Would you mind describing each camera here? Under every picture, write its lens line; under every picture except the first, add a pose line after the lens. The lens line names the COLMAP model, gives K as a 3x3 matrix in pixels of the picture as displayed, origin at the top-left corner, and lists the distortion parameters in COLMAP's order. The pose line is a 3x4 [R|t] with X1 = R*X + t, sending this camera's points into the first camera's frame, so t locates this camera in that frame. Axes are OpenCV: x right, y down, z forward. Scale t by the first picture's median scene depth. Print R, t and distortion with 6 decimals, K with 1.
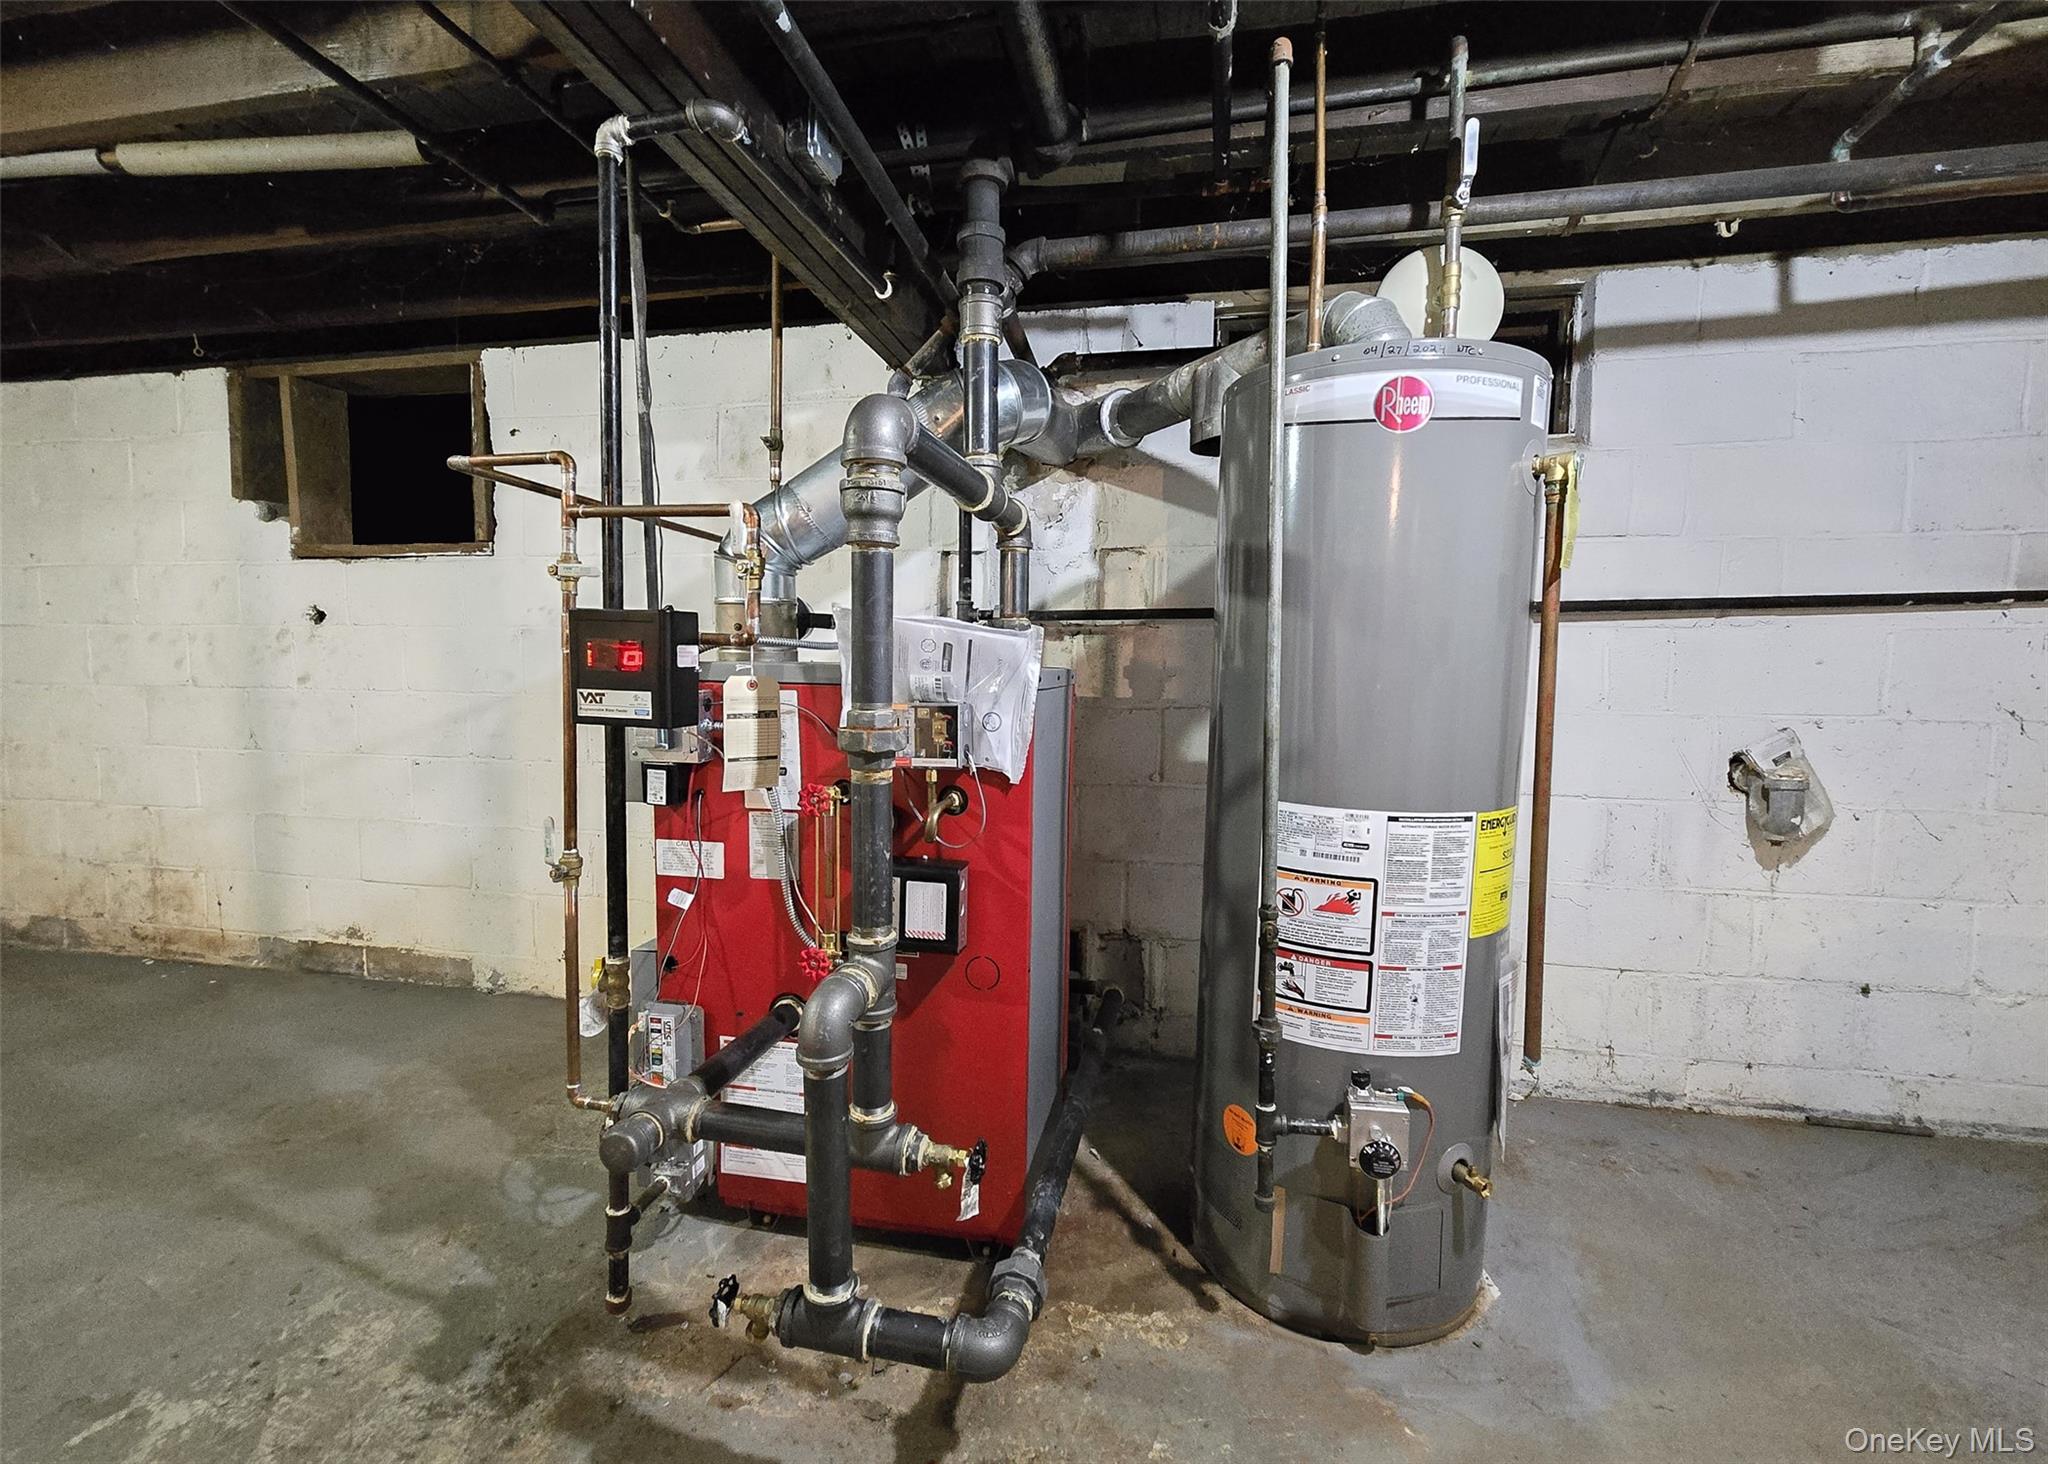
lens RADIAL K [[855.9, 0, 1037.2], [0, 855.9, 725.5], [0, 0, 1]] dist [0.000699, 0.000775]
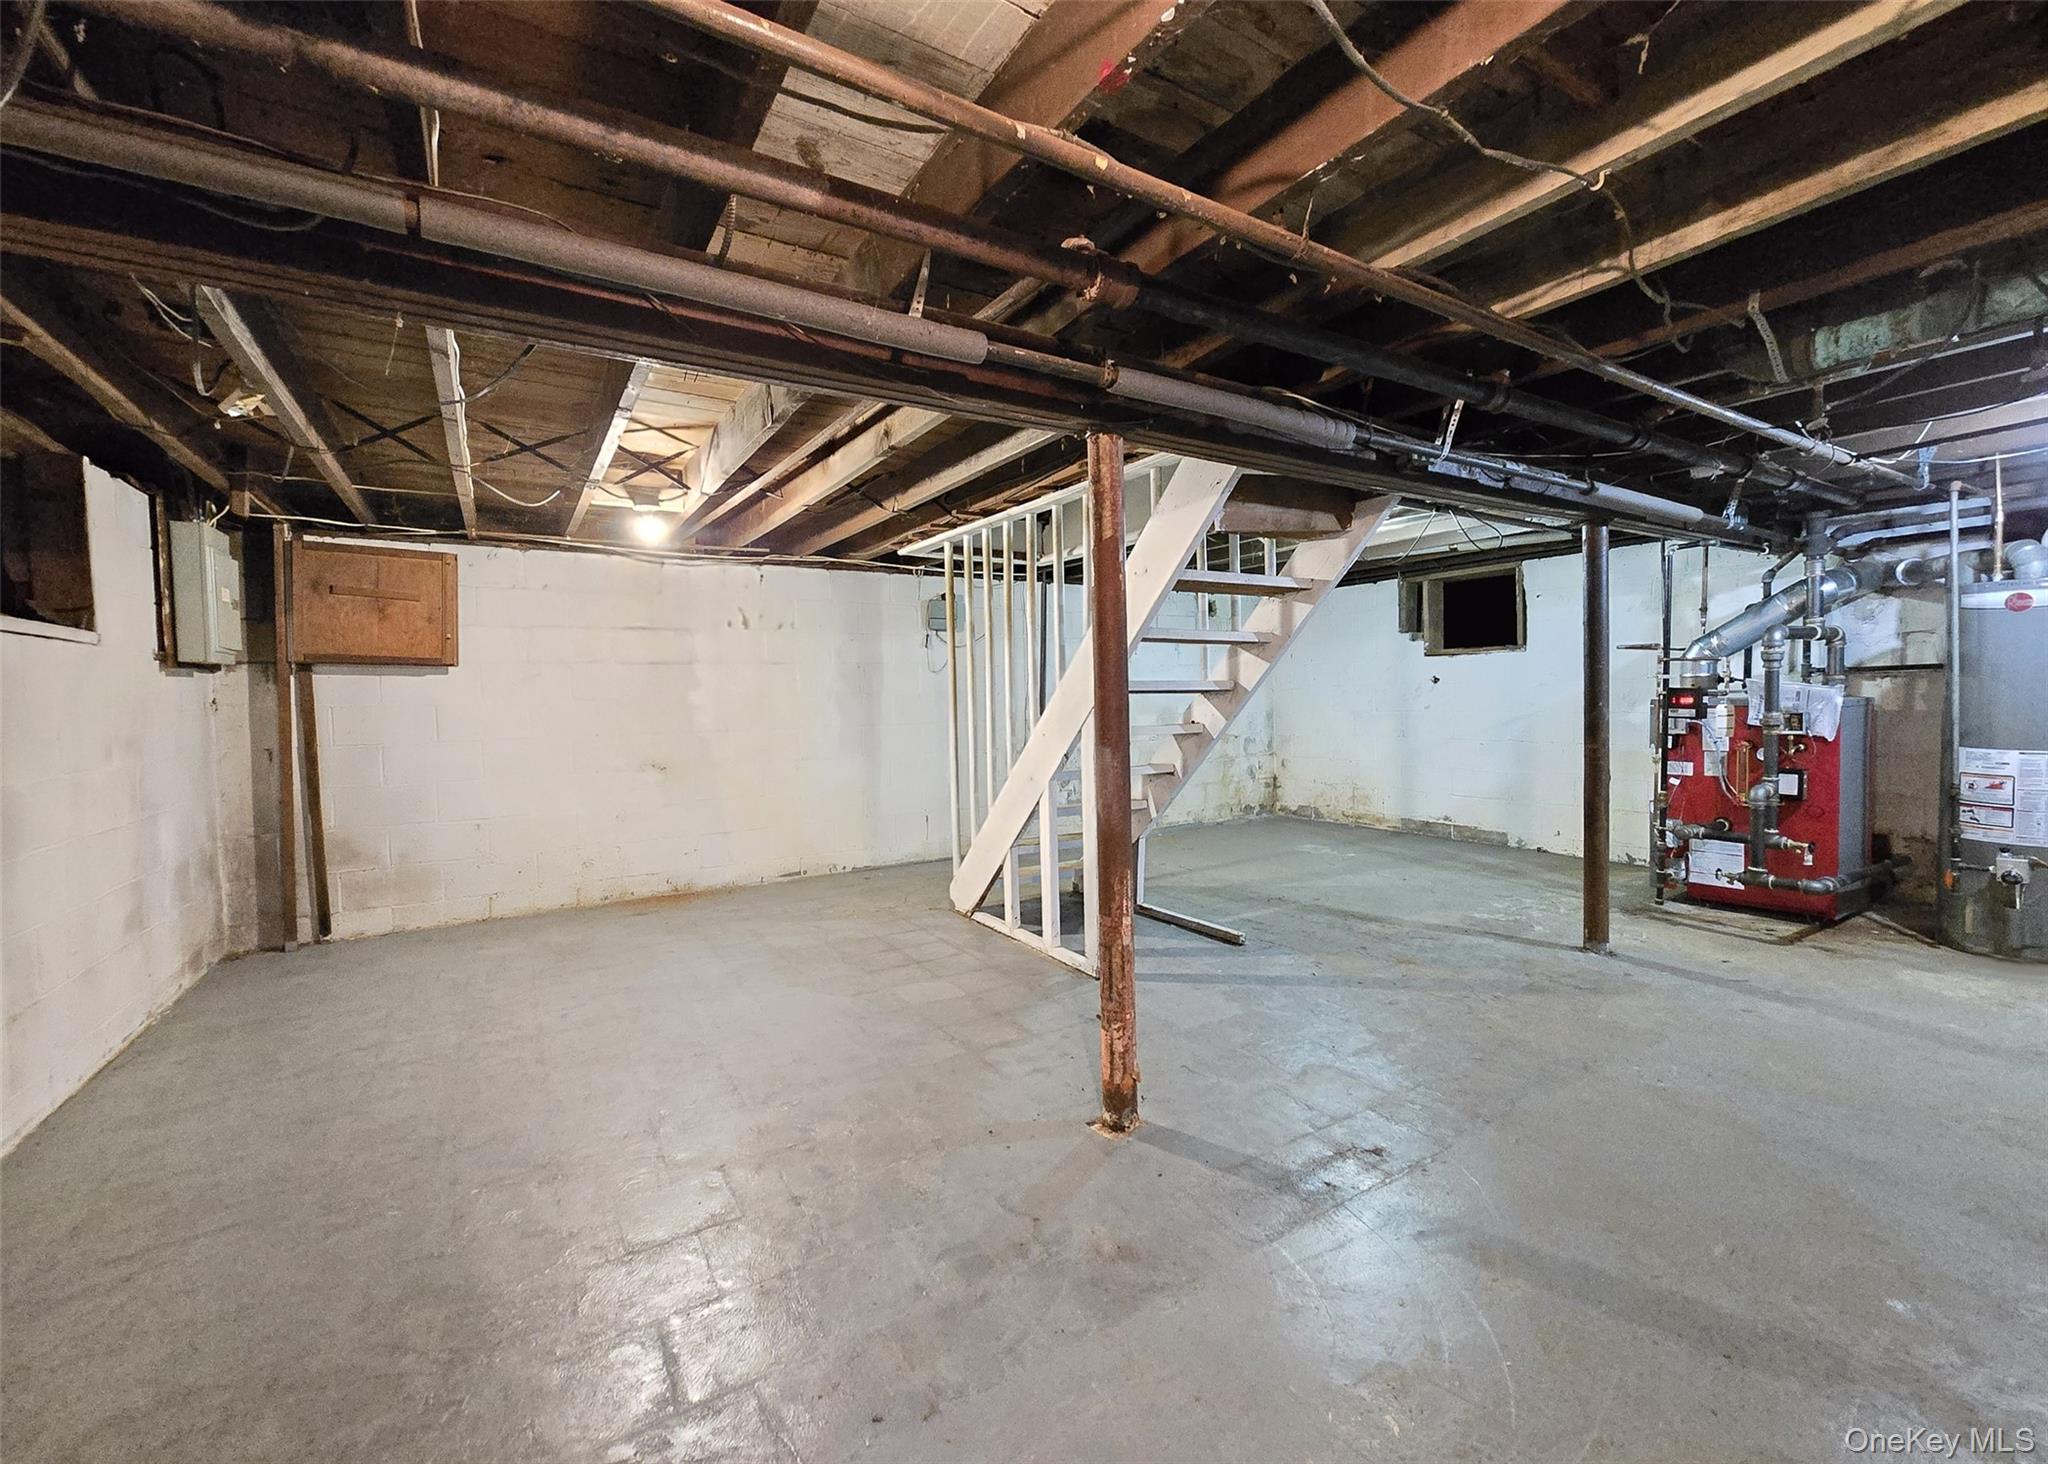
lens RADIAL K [[855.9, 0, 1037.2], [0, 855.9, 725.5], [0, 0, 1]] dist [0.000699, 0.000775]
pose [[0.683847, -0.000748, -0.729625, 0.198023], [-0.017620, 0.999691, -0.017539, 0.090927], [0.729413, 0.024850, 0.683623, -2.267658]]
